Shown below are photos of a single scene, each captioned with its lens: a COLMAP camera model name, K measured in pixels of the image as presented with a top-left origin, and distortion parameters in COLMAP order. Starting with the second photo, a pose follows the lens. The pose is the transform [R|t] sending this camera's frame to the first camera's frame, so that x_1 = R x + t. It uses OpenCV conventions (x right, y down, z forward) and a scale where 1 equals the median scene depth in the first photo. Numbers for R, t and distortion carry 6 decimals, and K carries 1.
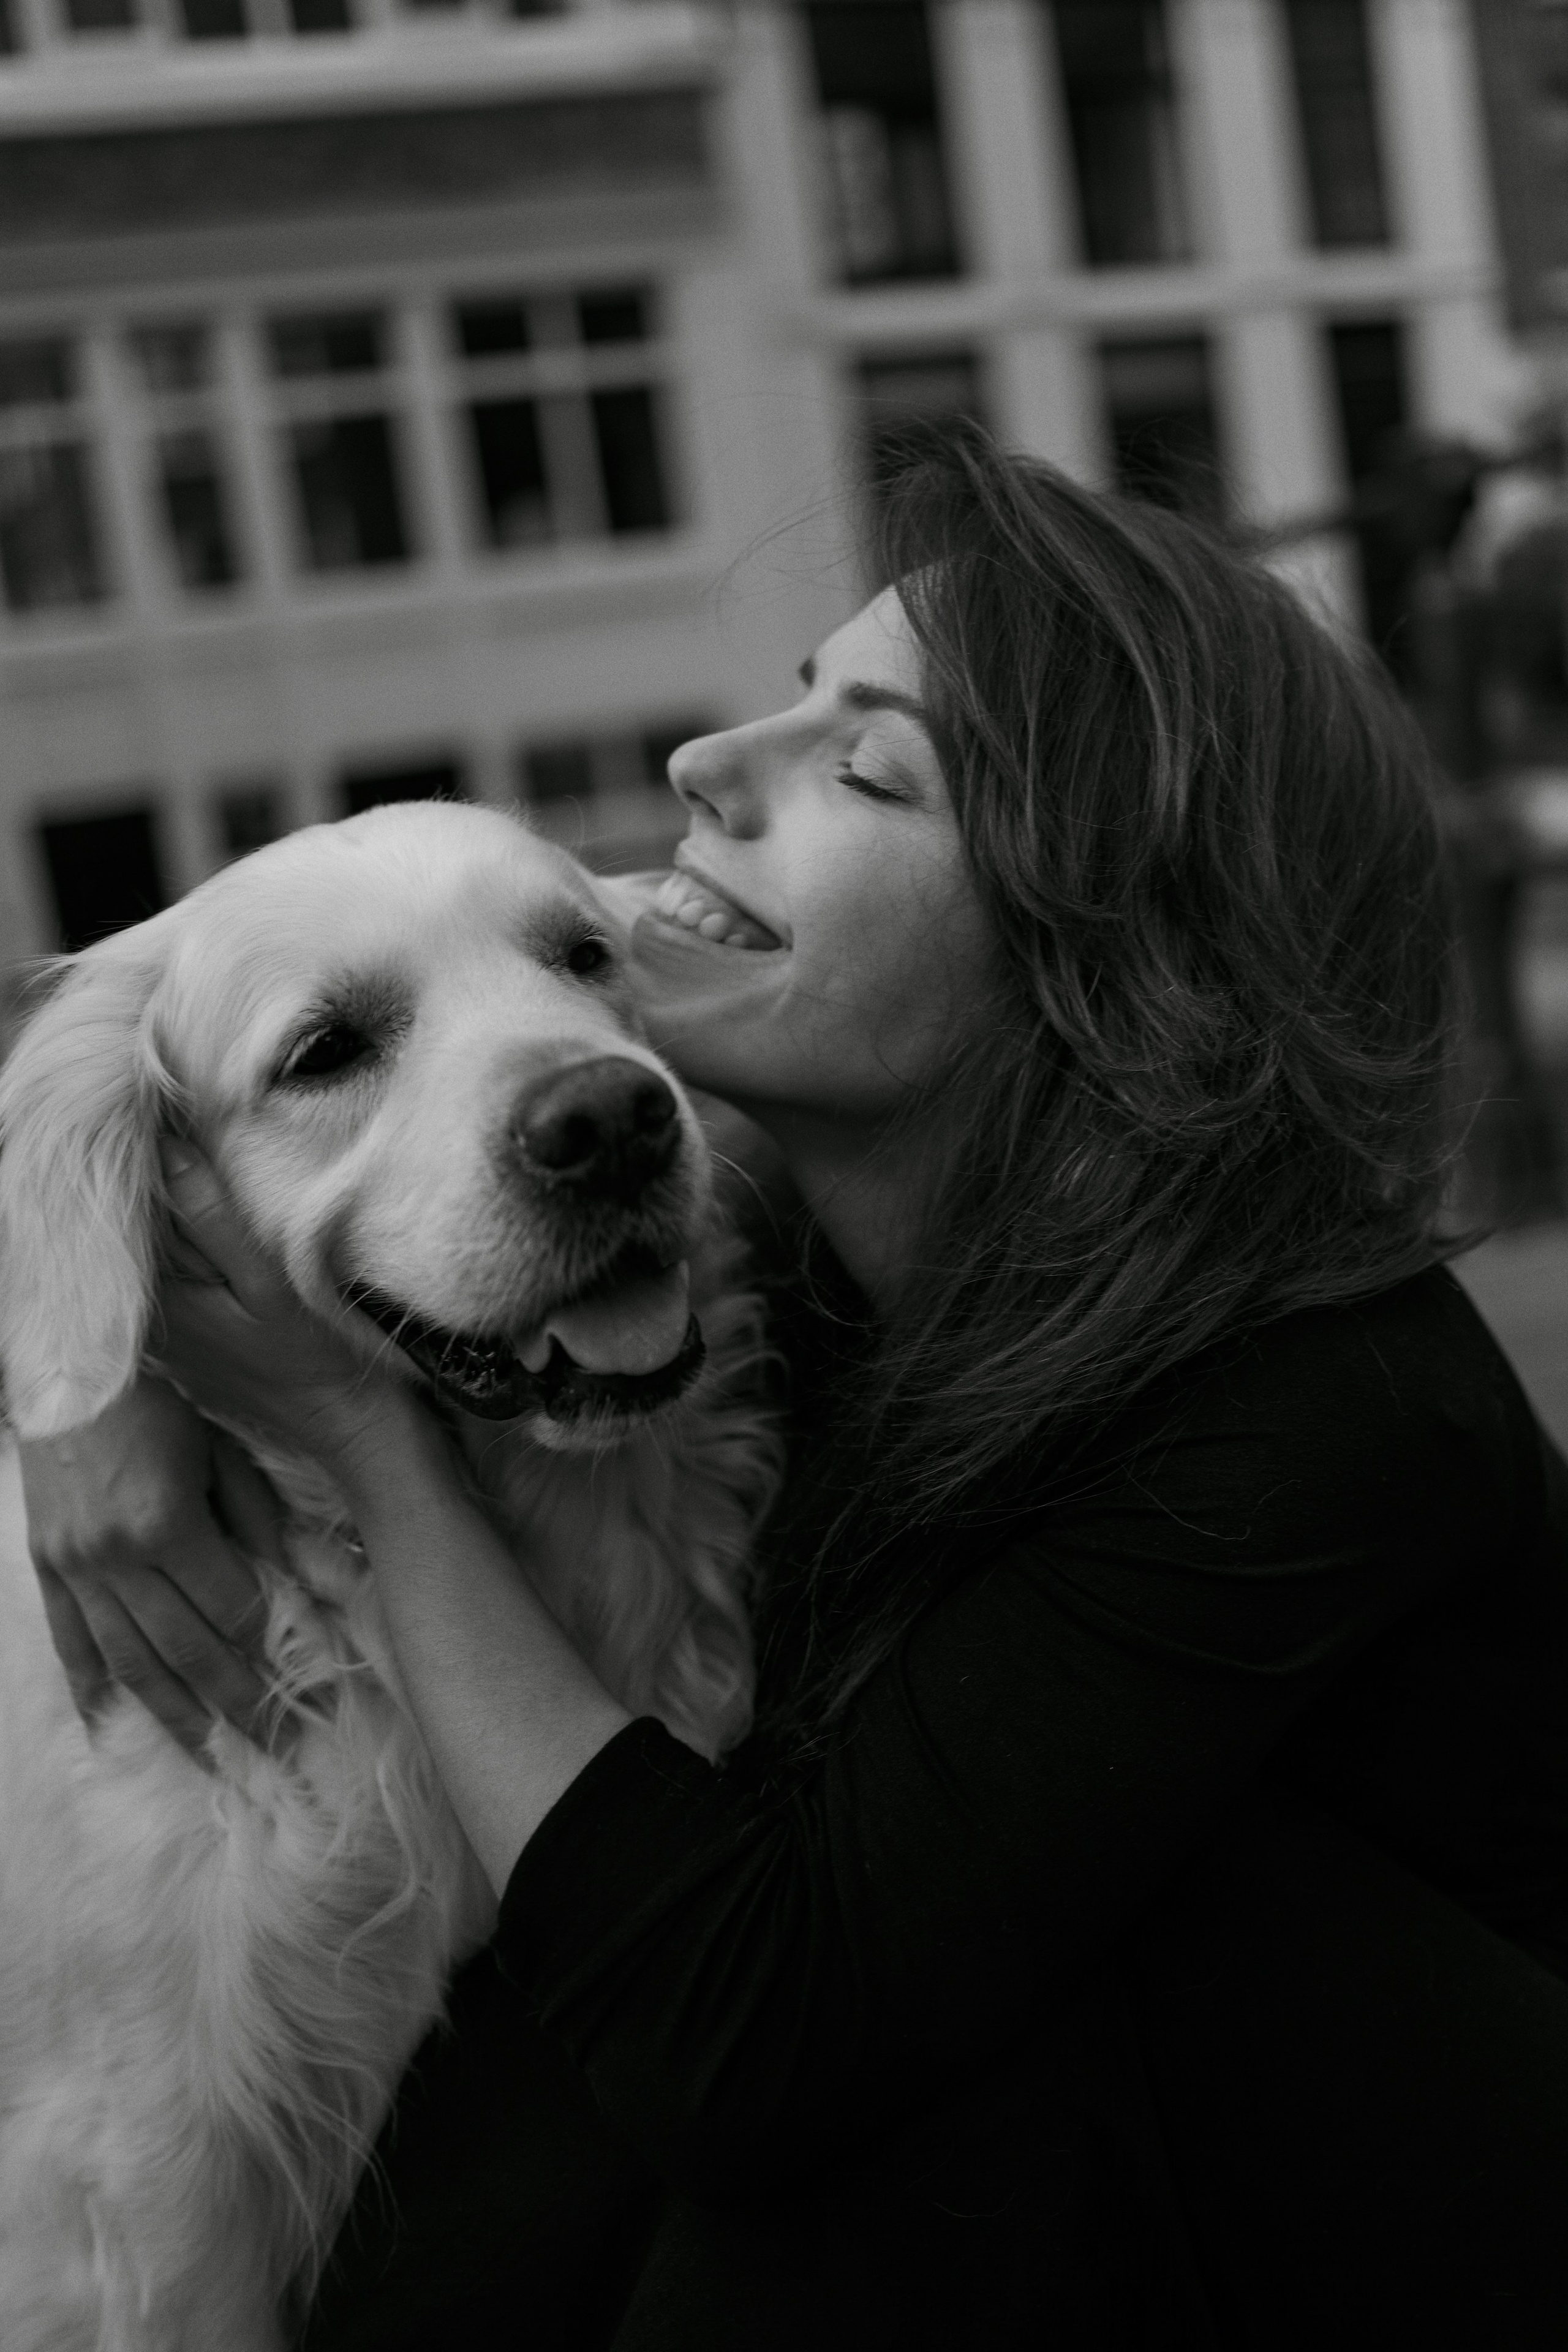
lens RADIAL K [[2385.2, 0, 784.0], [0, 2385.2, 1176.0], [0, 0, 1]] dist [-0.049265, -0.001490]
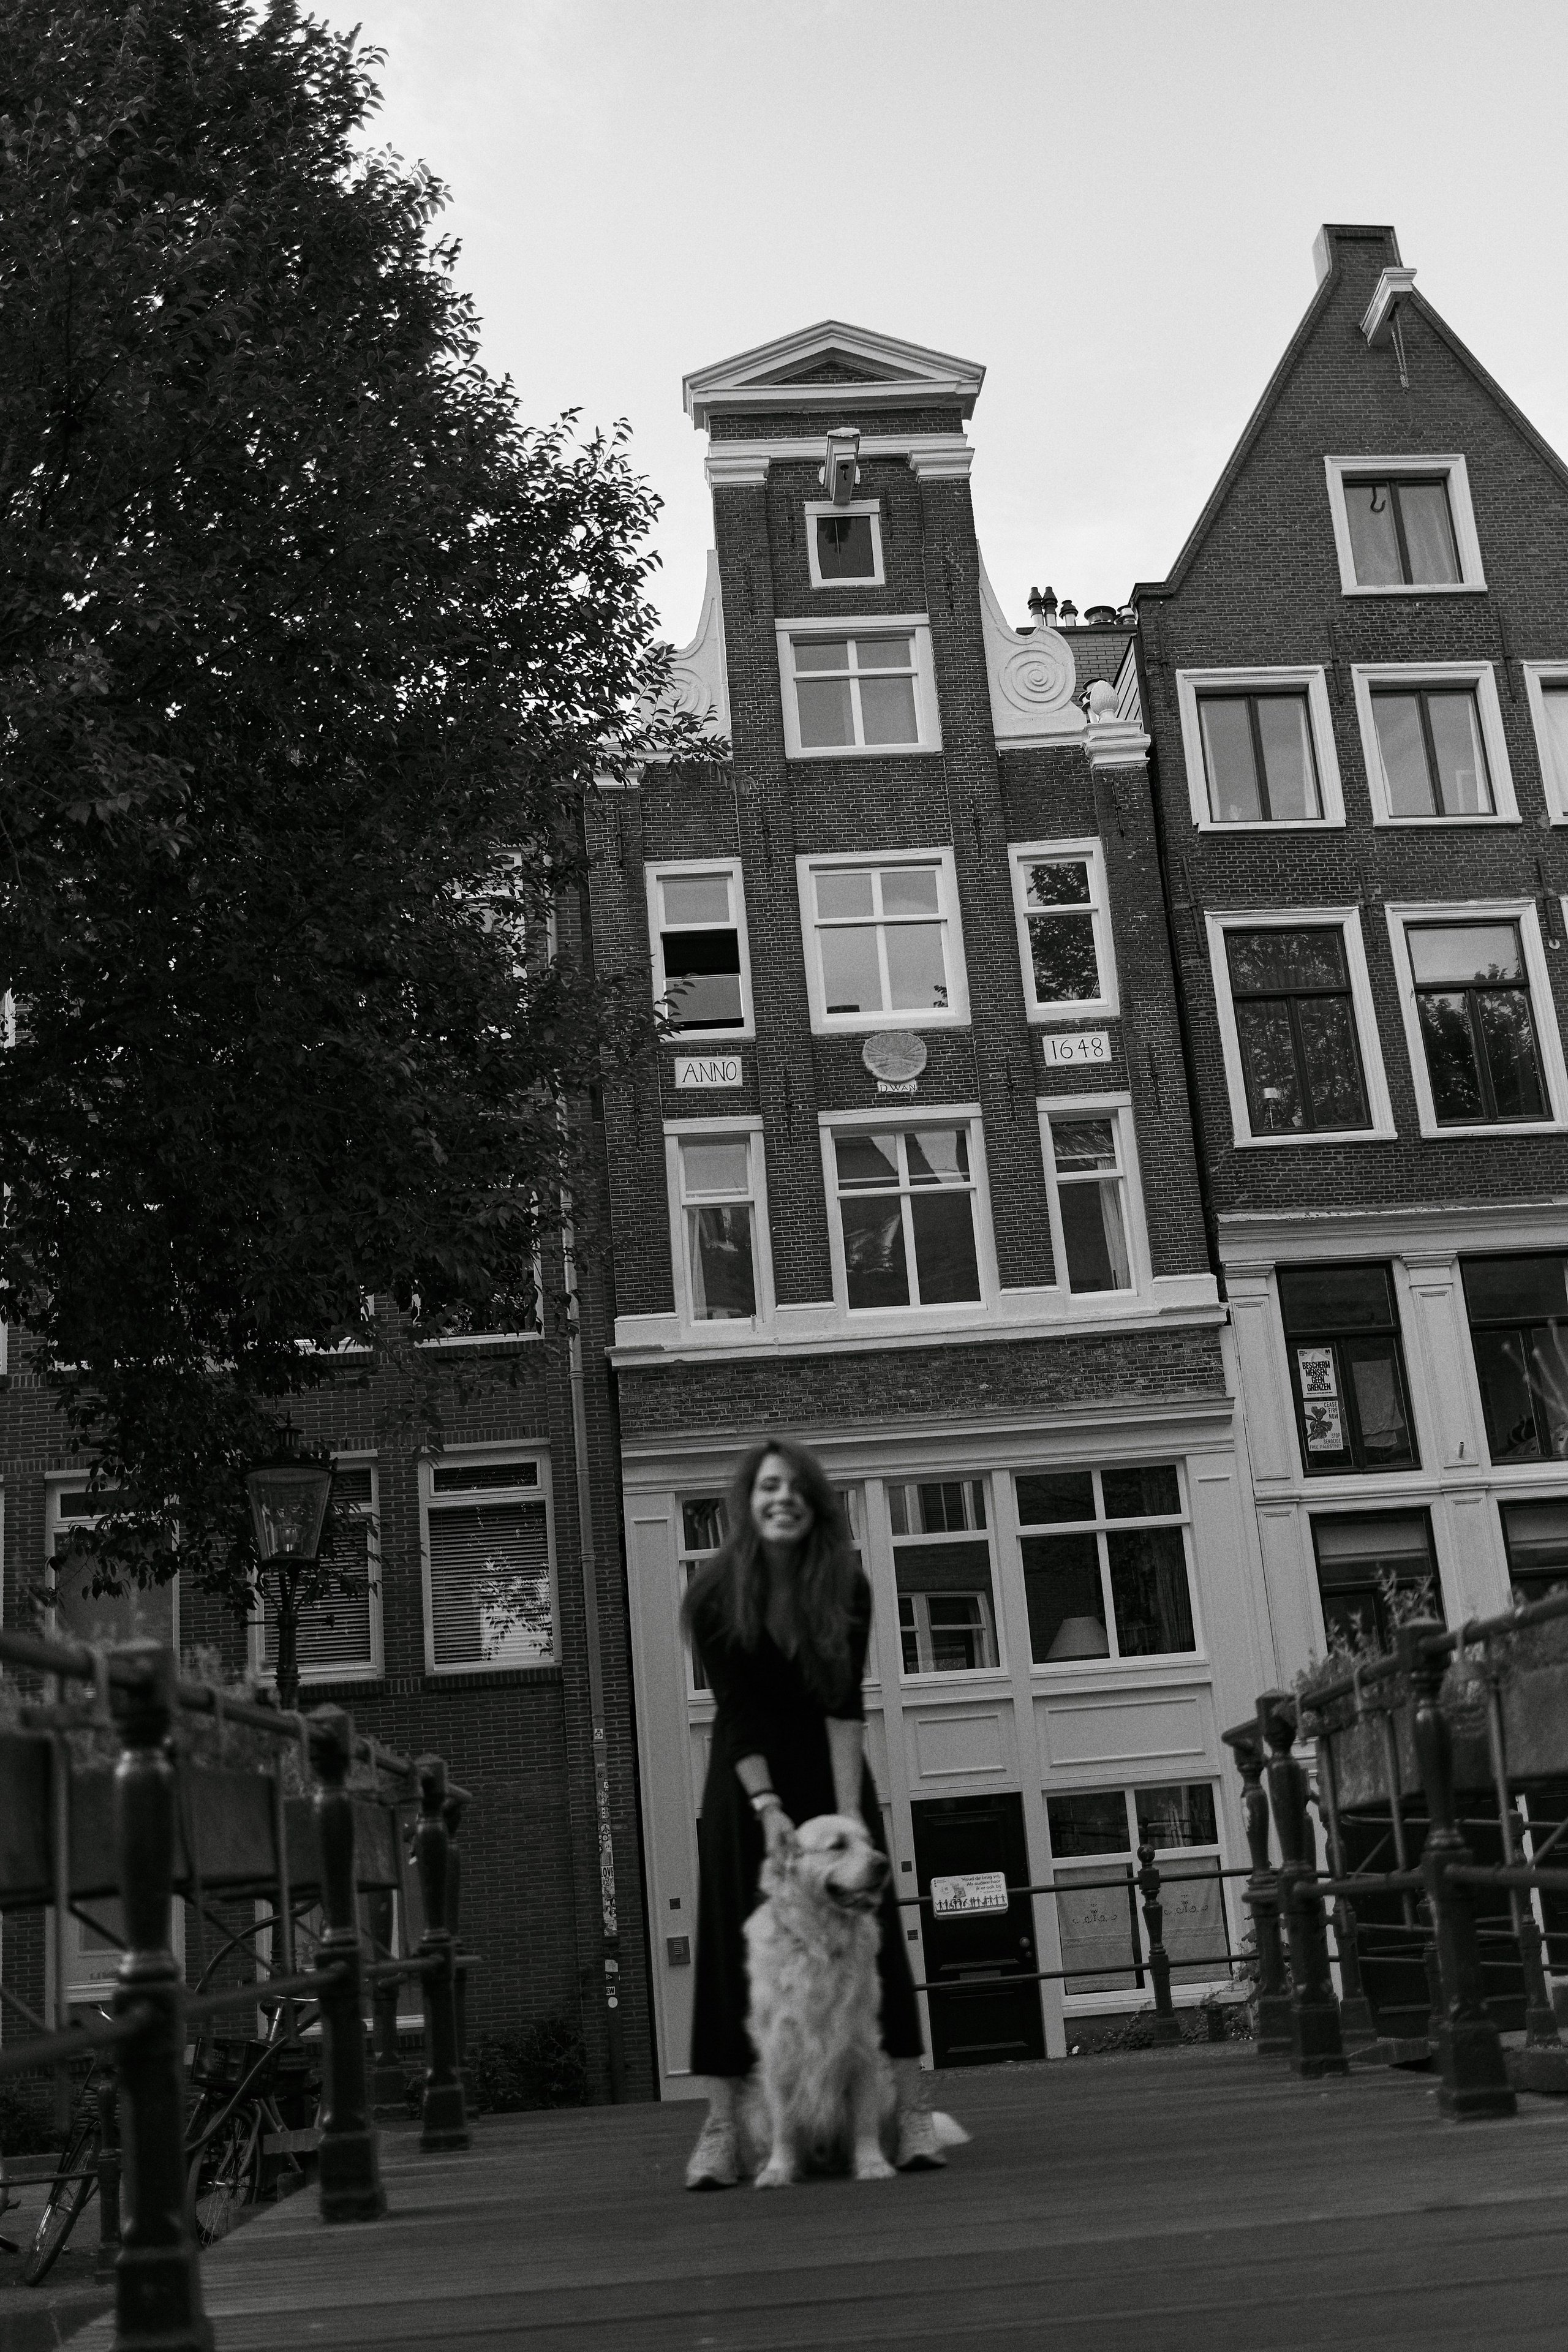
lens RADIAL K [[2385.2, 0, 784.0], [0, 2385.2, 1176.0], [0, 0, 1]] dist [-0.049265, -0.001490]
pose [[0.964124, -0.003192, -0.265431, 0.099940], [-0.107370, 0.909790, -0.400941, 0.055646], [0.242767, 0.415057, 0.876808, -0.364507]]
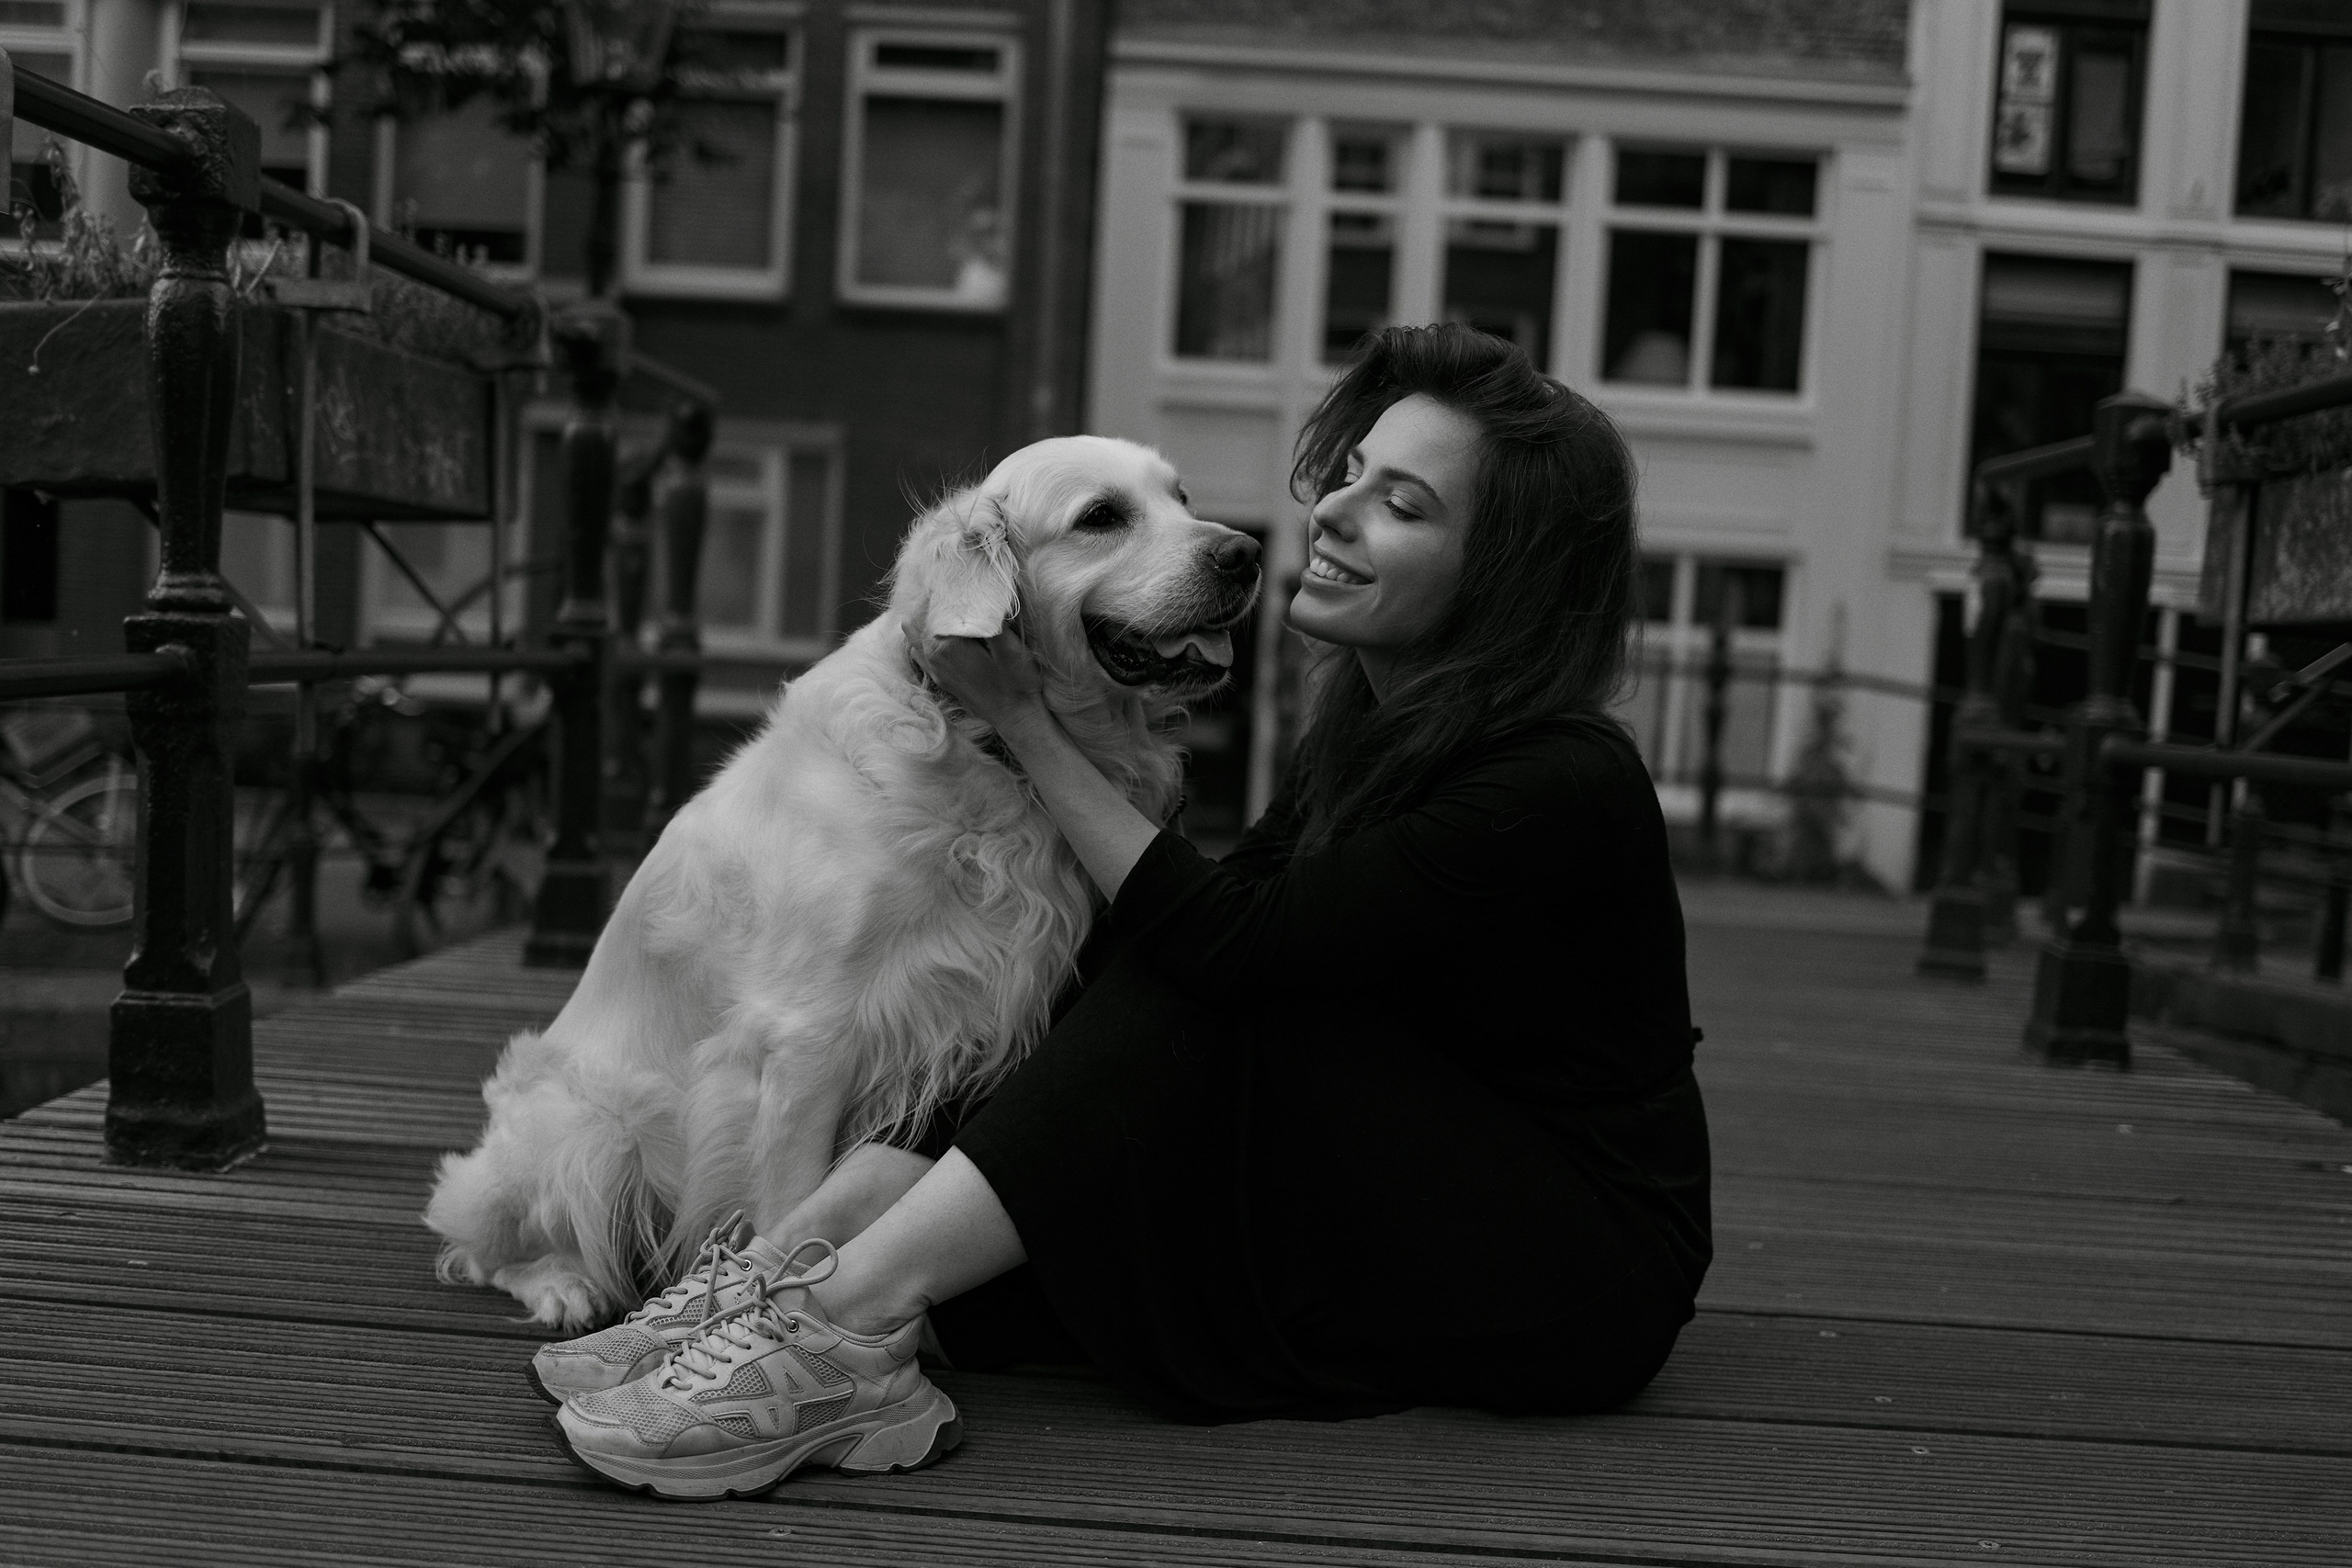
lens RADIAL K [[2384.9, 0, 1176.0], [0, 2384.9, 784.0], [0, 0, 1]] dist [-0.049265, -0.001490]
pose [[0.934588, 0.224618, -0.275847, 0.033431], [-0.245585, 0.968398, -0.043508, 0.015578], [0.257357, 0.108406, 0.960216, -0.074081]]
